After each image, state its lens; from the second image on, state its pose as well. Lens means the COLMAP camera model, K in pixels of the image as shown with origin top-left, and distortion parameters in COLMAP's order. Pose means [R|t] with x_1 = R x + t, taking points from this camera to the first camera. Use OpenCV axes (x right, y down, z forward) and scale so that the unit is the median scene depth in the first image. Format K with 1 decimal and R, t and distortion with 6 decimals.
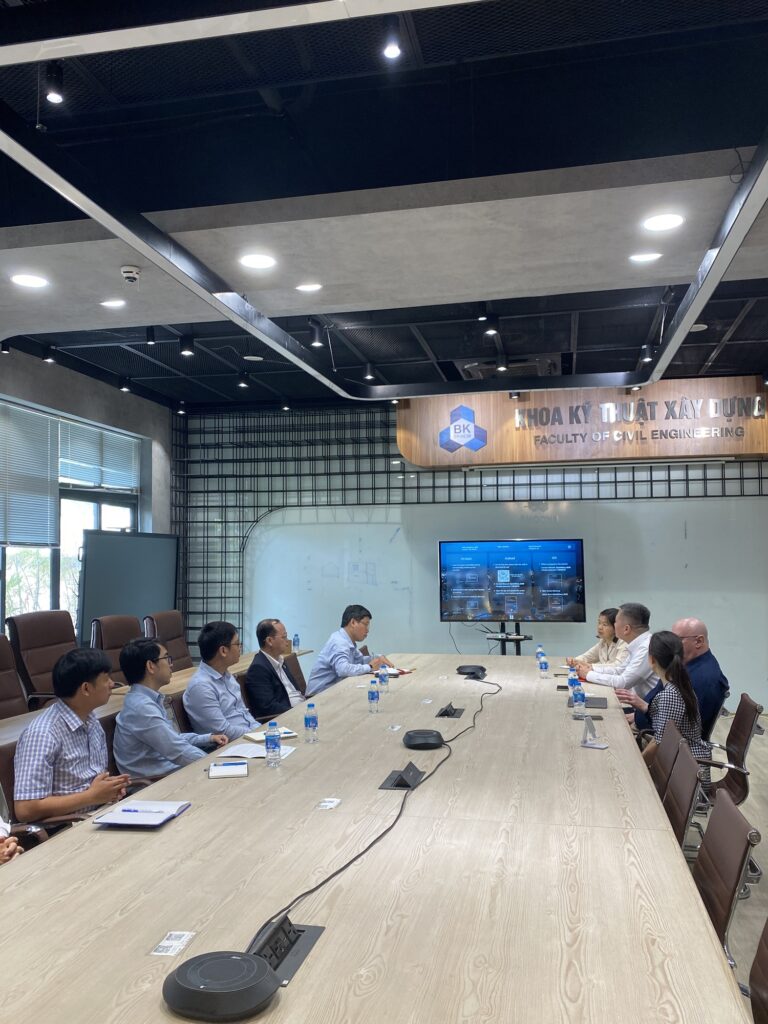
lens RADIAL K [[828.8, 0, 384.0], [0, 828.8, 512.0], [0, 0, 1]] dist [0.136438, -0.174653]
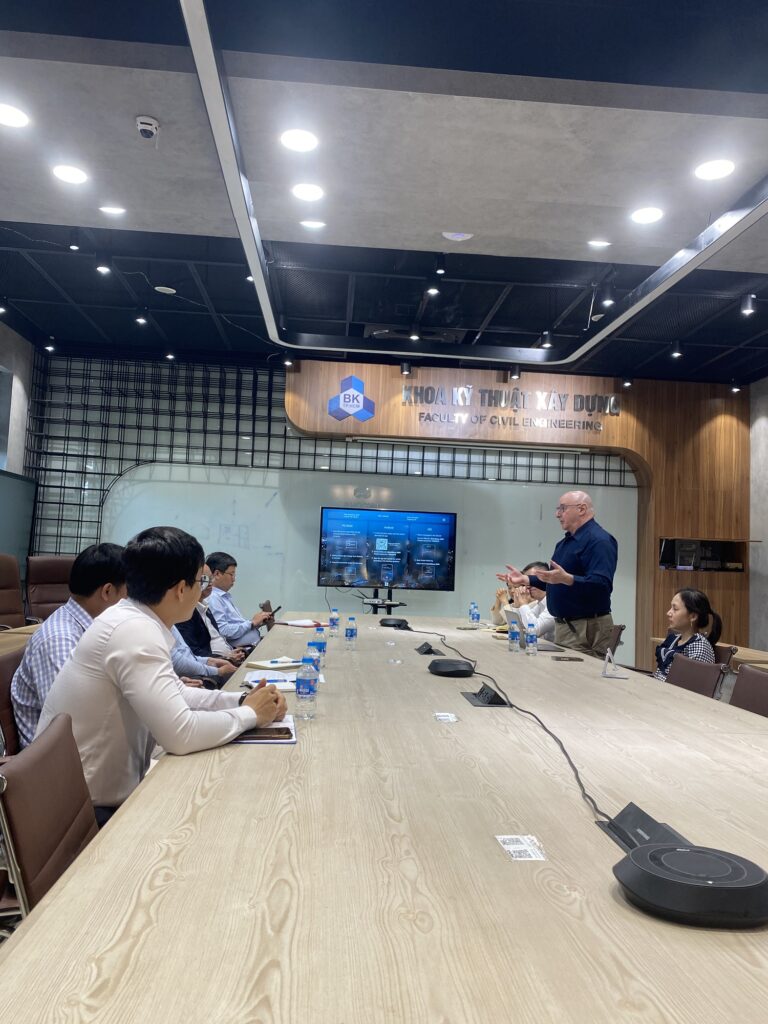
lens RADIAL K [[771.9, 0, 384.0], [0, 771.9, 512.0], [0, 0, 1]] dist [0.176458, -0.481393]
pose [[0.958921, 0.069559, 0.275014, -0.119884], [-0.069562, 0.997530, -0.009752, 0.045579], [-0.275014, -0.009779, 0.961391, 0.073495]]
